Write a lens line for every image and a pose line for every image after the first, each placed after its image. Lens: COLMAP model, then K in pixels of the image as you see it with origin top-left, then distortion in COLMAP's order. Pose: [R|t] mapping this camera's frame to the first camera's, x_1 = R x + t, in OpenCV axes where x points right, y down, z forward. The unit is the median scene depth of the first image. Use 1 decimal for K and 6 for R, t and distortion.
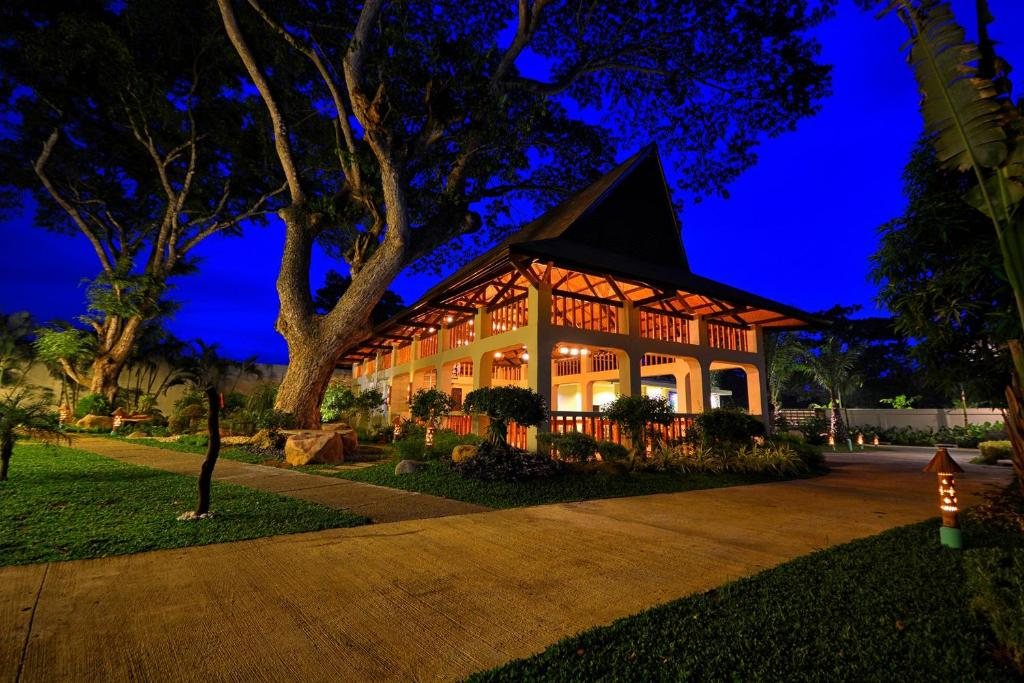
lens RADIAL K [[456.2, 0, 512.0], [0, 456.2, 341.5], [0, 0, 1]] dist [0.013348, -0.000332]
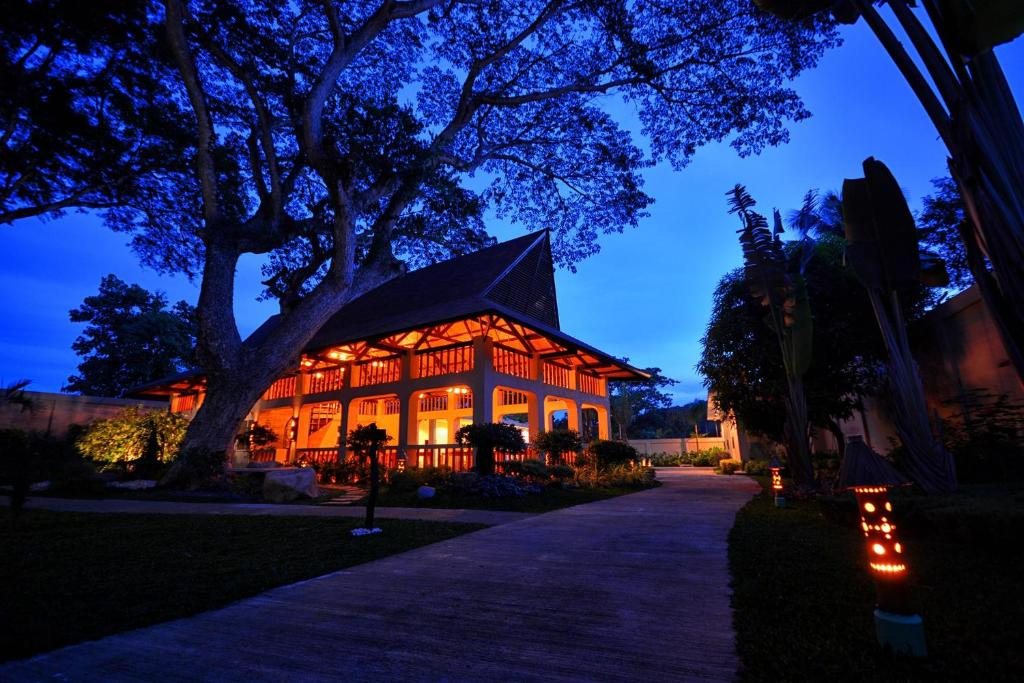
lens RADIAL K [[456.2, 0, 512.0], [0, 456.2, 341.5], [0, 0, 1]] dist [0.013348, -0.000332]
pose [[0.904666, 0.077662, 0.418985, -0.209796], [-0.046273, 0.995341, -0.084583, -0.007641], [-0.423602, 0.057132, 0.904045, -0.064241]]
